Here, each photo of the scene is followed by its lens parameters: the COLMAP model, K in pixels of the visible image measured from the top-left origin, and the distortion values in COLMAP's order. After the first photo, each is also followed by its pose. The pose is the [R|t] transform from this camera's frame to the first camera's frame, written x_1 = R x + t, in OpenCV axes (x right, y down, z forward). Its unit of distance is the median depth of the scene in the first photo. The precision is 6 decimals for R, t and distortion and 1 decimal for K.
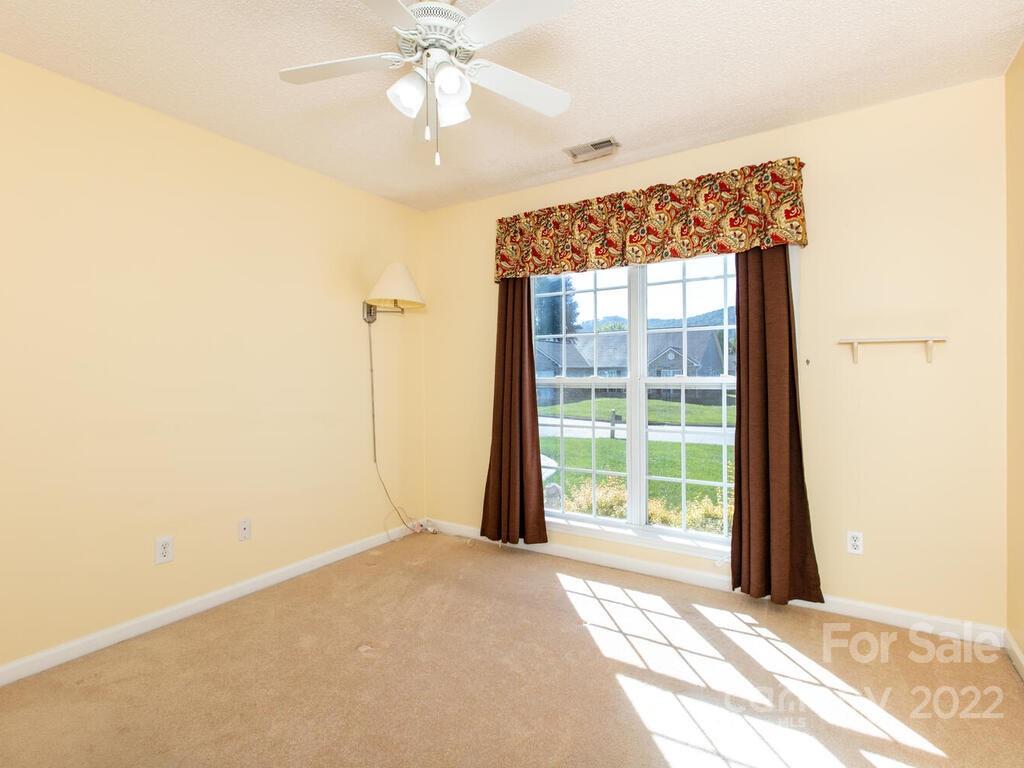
lens RADIAL K [[521.0, 0, 512.0], [0, 521.0, 384.0], [0, 0, 1]] dist [-0.002124, 0.000743]
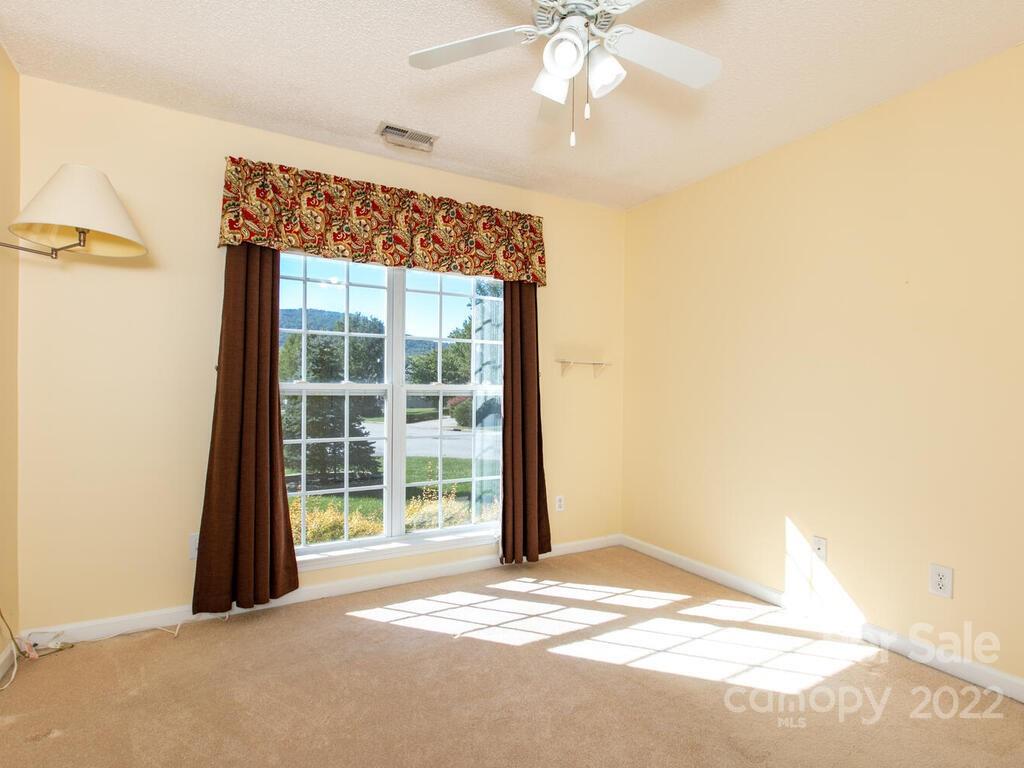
lens RADIAL K [[524.7, 0, 513.5], [0, 524.7, 404.5], [0, 0, 1]] dist [-0.001234, 0.001056]
pose [[0.462455, -0.012571, 0.886554, -0.547728], [0.004019, 0.999919, 0.012082, 0.014901], [-0.886634, -0.002025, 0.462468, 0.371951]]
